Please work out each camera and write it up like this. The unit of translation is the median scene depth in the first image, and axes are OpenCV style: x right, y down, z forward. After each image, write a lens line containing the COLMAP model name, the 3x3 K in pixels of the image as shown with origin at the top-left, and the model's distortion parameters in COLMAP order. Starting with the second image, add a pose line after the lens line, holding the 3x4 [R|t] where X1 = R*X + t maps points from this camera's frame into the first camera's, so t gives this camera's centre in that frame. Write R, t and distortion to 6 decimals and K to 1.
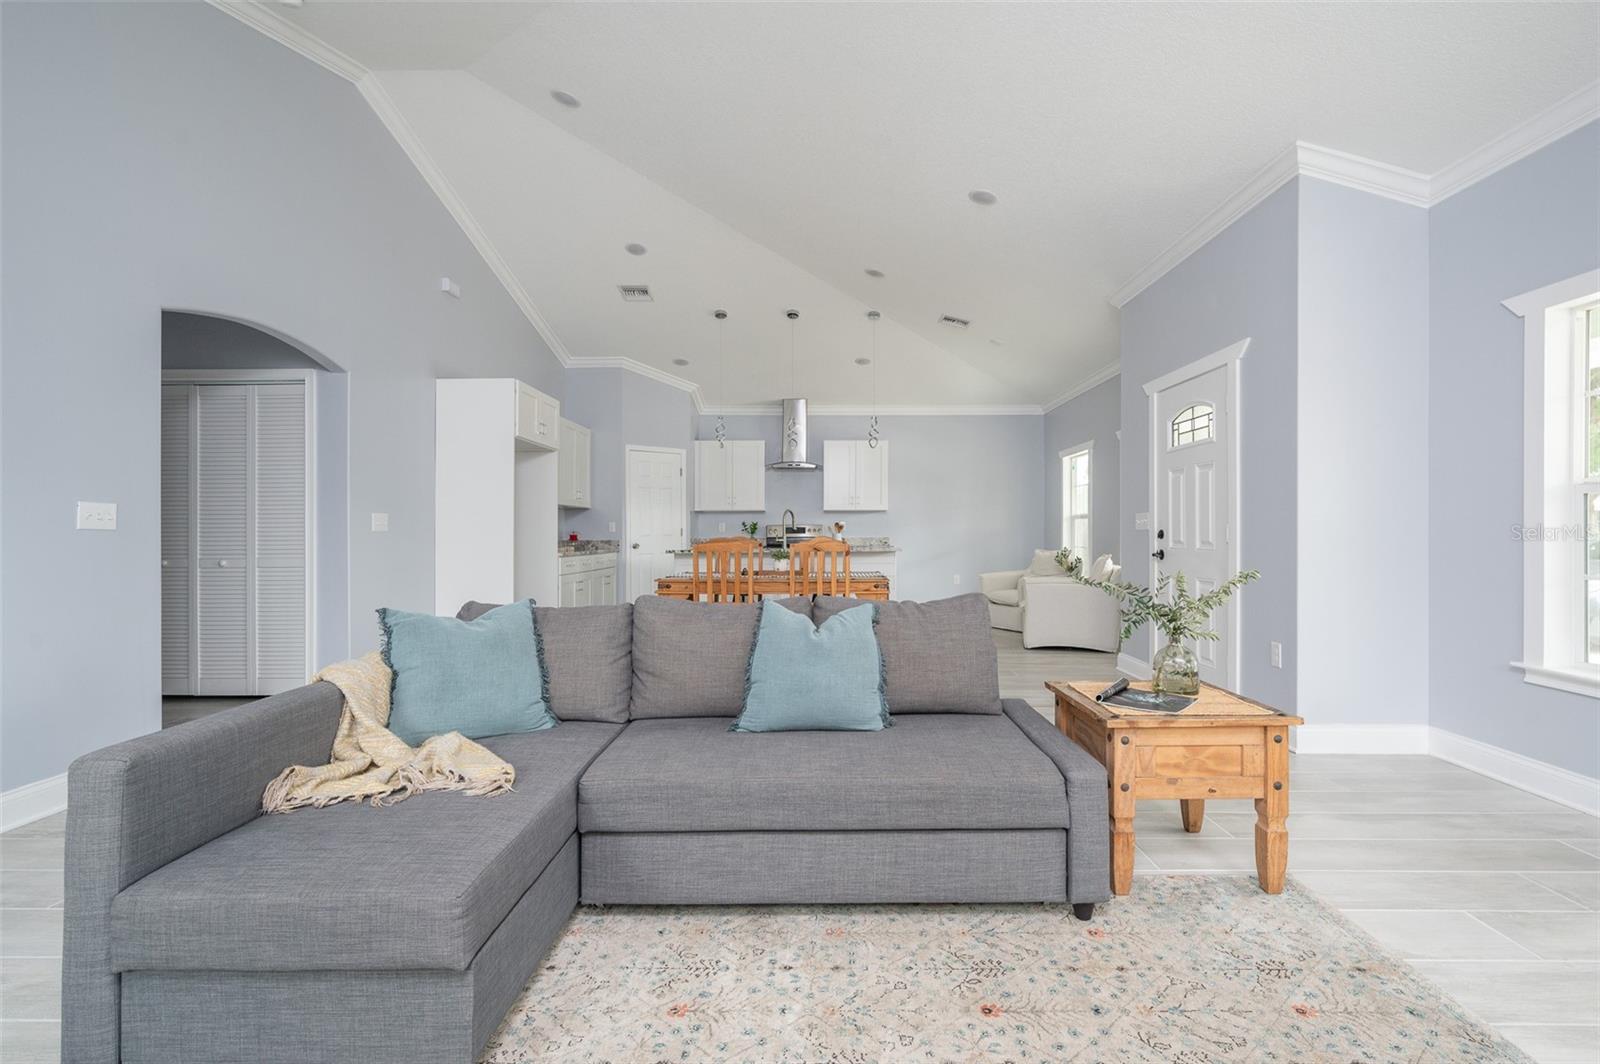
lens RADIAL K [[742.2, 0, 800.3], [0, 742.2, 517.6], [0, 0, 1]] dist [0.001193, 0.000364]
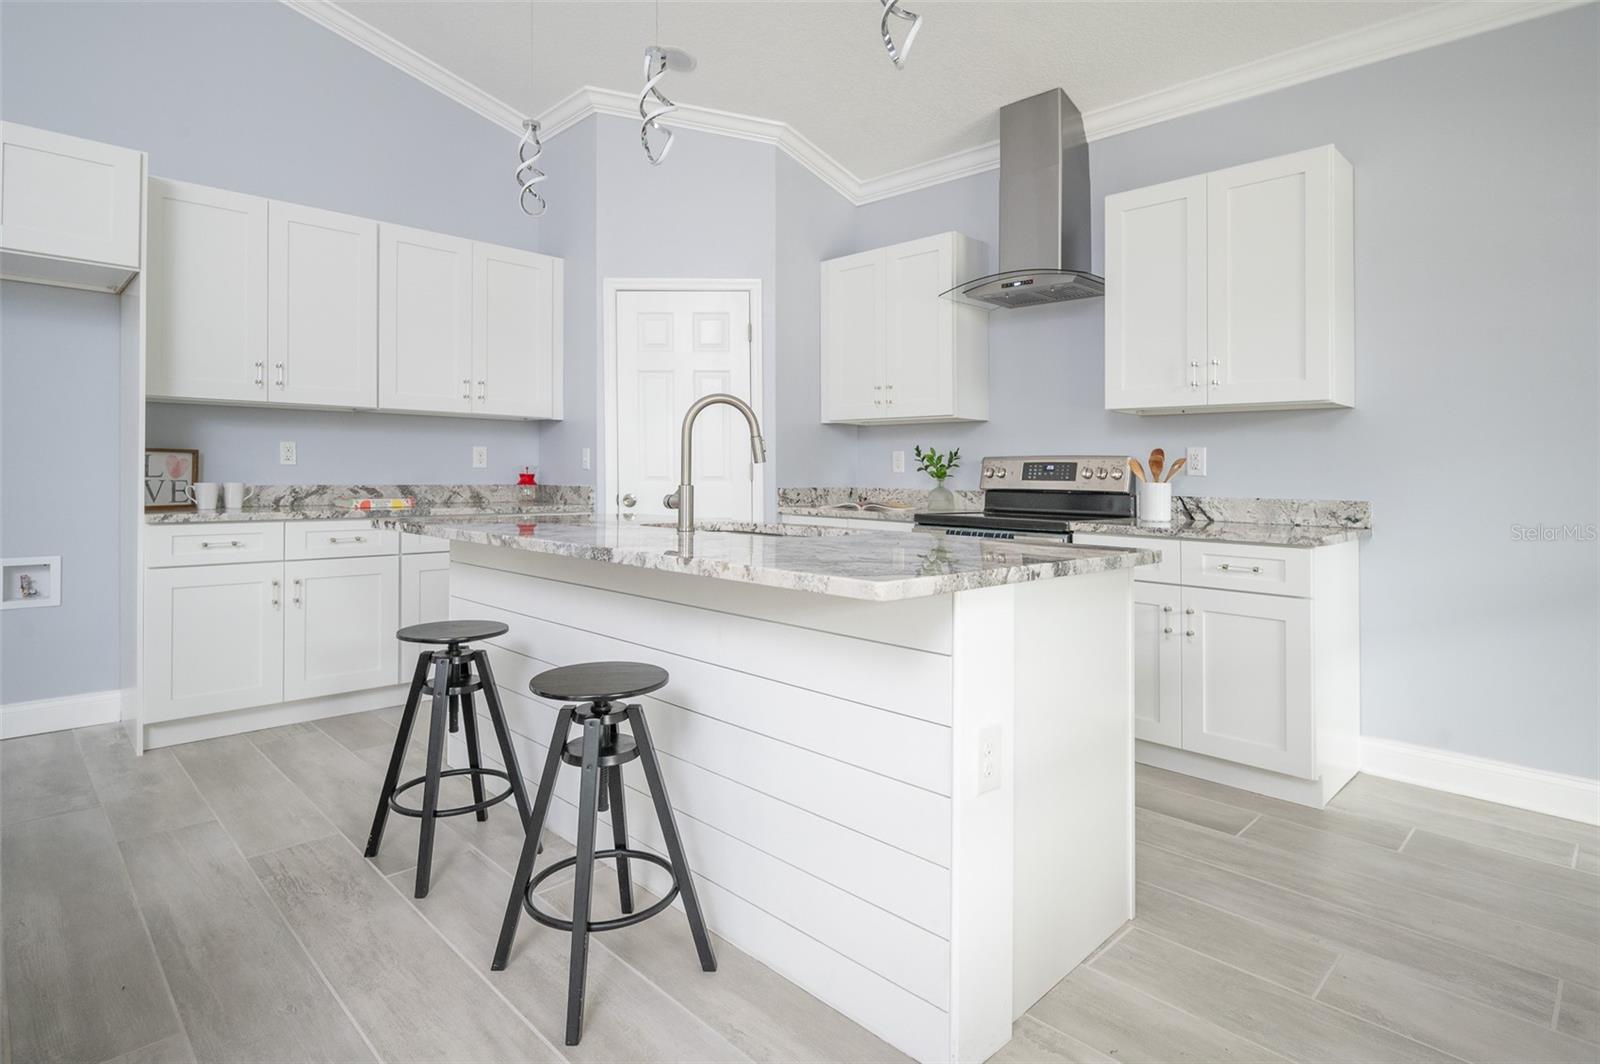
lens RADIAL K [[829.5, 0, 796.7], [0, 829.5, 464.0], [0, 0, 1]] dist [0.003261, 0.000214]
pose [[0.718562, 0.007124, -0.695427, 0.198490], [-0.001332, 0.999960, 0.008867, 0.011112], [0.695462, -0.005446, 0.718542, 0.692527]]
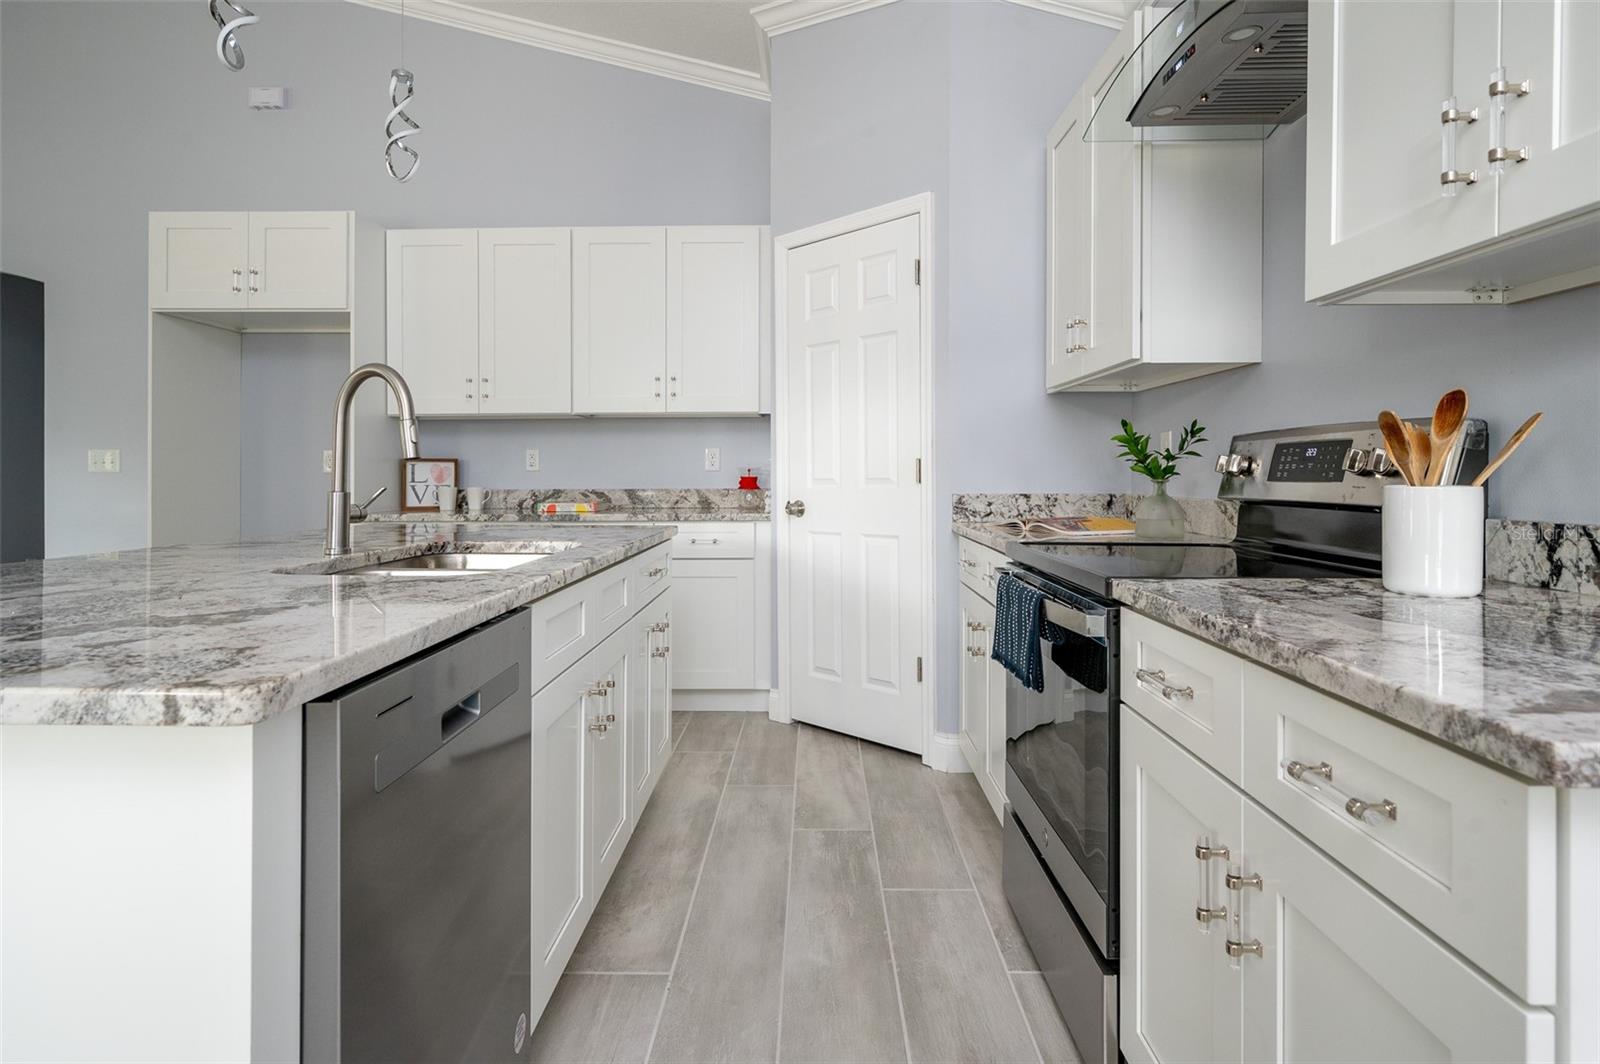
lens RADIAL K [[862.6, 0, 796.5], [0, 862.6, 470.8], [0, 0, 1]] dist [-0.000088, 0.000485]
pose [[0.001435, 0.005309, -0.999985, 0.193025], [0.023809, 0.999702, 0.005342, 0.016963], [0.999715, -0.023817, 0.001308, 0.973044]]
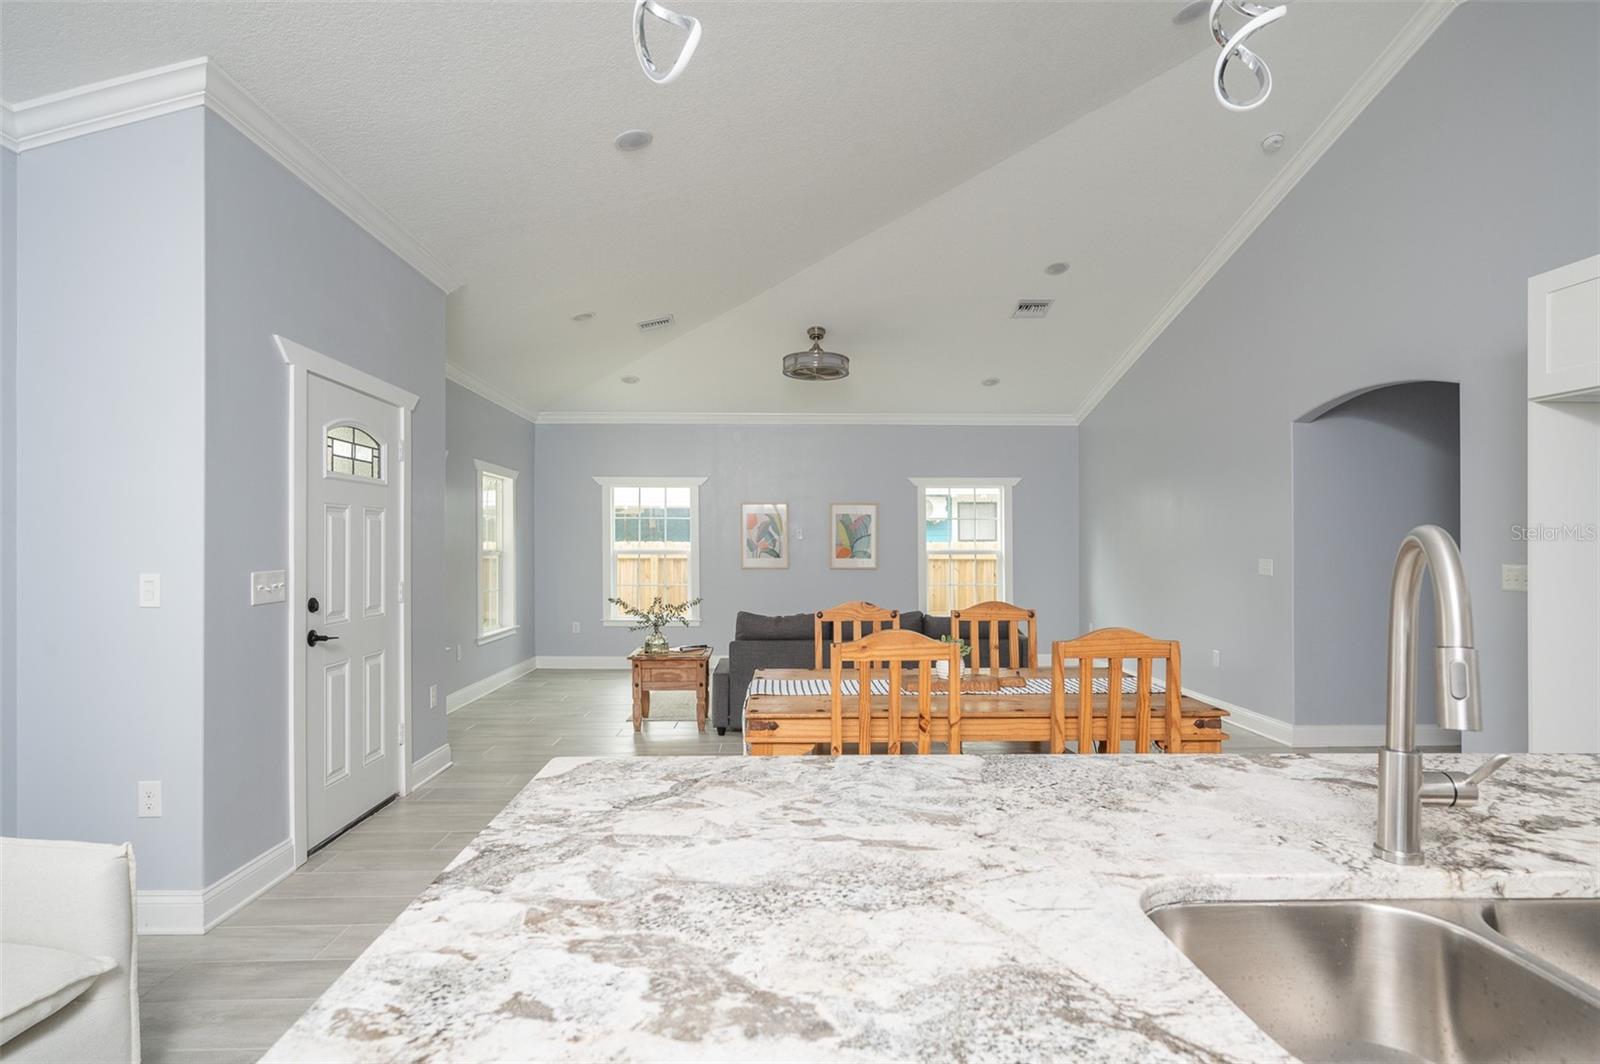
lens RADIAL K [[841.9, 0, 802.6], [0, 841.9, 541.2], [0, 0, 1]] dist [0.002928, 0.000996]
pose [[-0.998564, 0.003736, -0.053440, 0.065166], [0.004998, 0.999711, -0.023508, -0.006831], [0.053337, -0.023742, -0.998294, 0.970053]]
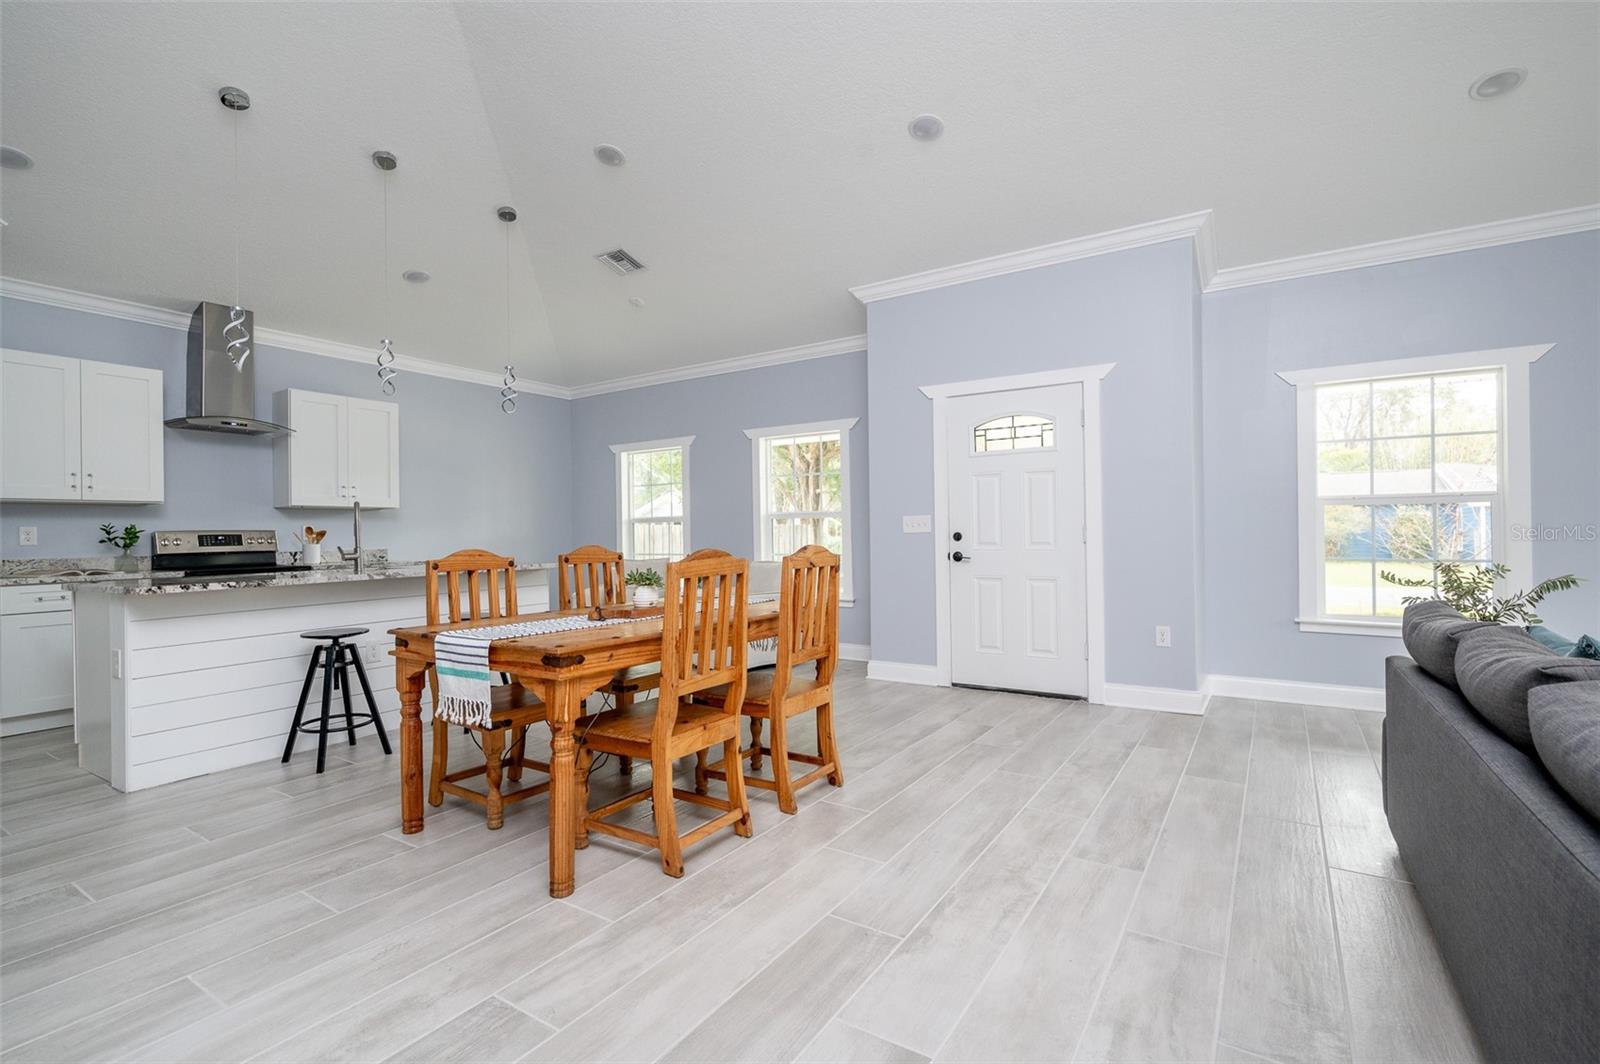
lens RADIAL K [[736.9, 0, 800.0], [0, 736.9, 532.0], [0, 0, 1]] dist [-0.000461, 0.000582]
pose [[0.527213, -0.003366, 0.849726, -0.276362], [-0.003818, 0.999973, 0.006331, 0.006030], [-0.849725, -0.006582, 0.527186, 0.365420]]
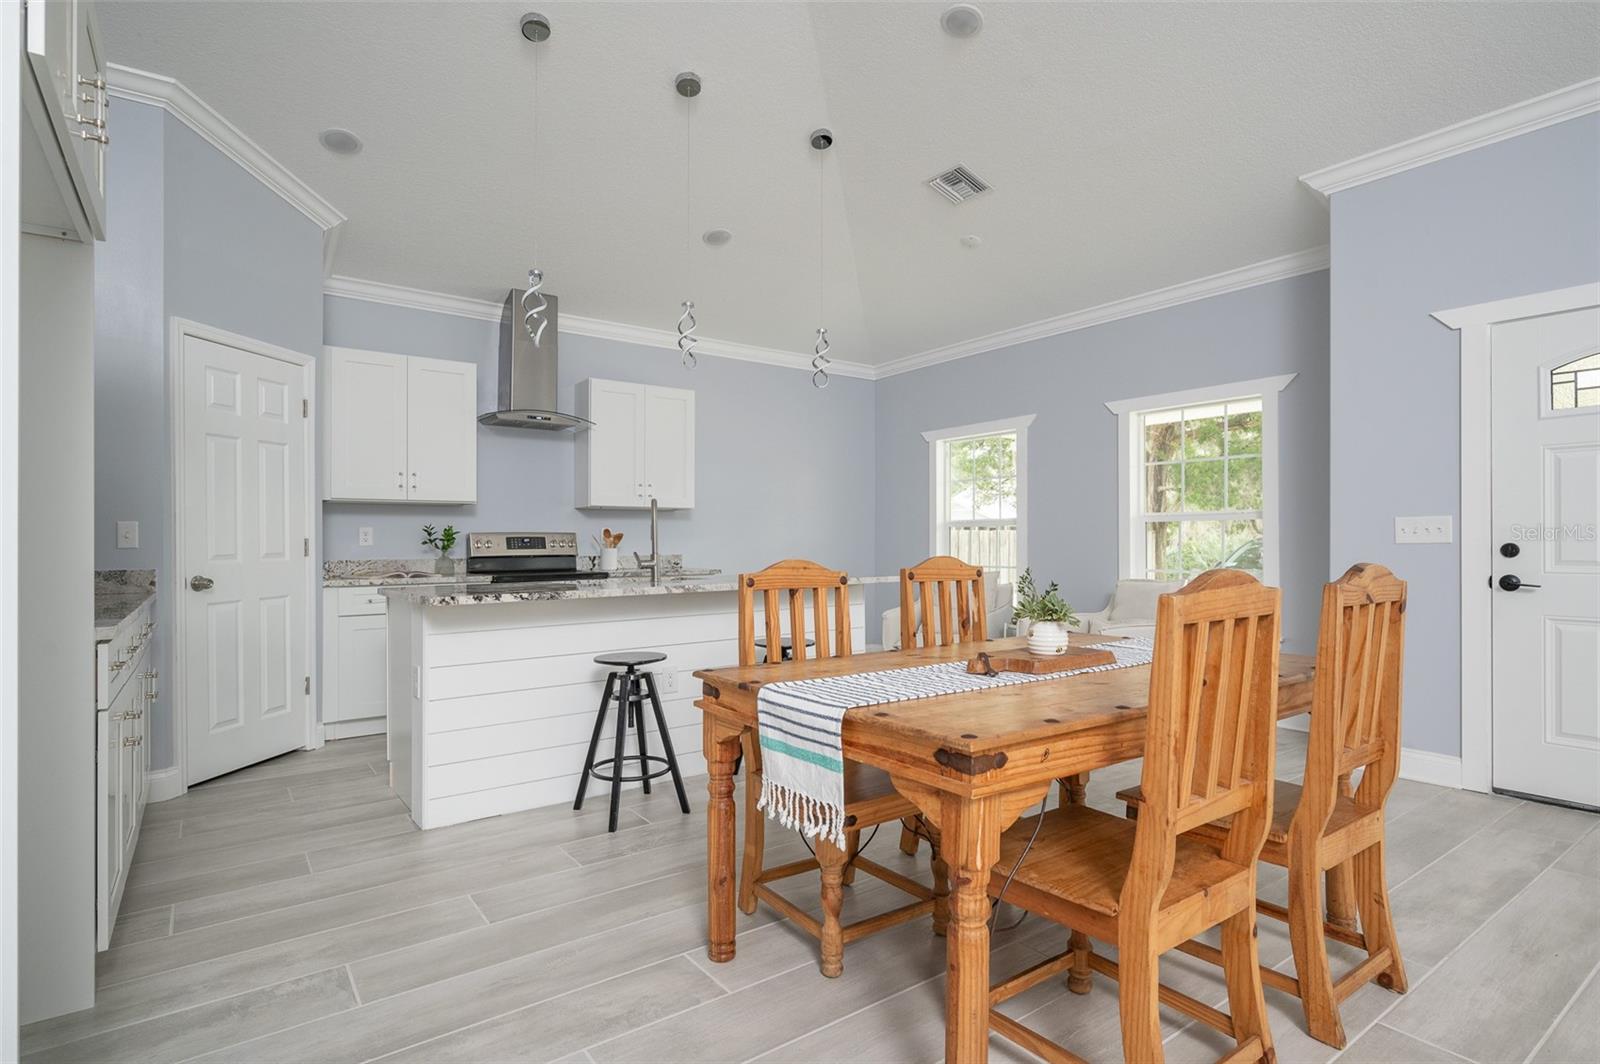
lens RADIAL K [[821.5, 0, 800.0], [0, 821.5, 532.0], [0, 0, 1]] dist [0.000085, -0.000580]
pose [[0.793232, 0.008006, 0.608866, -0.230894], [-0.010560, 0.999944, 0.000609, 0.007463], [-0.608827, -0.006913, 0.793273, 0.458750]]
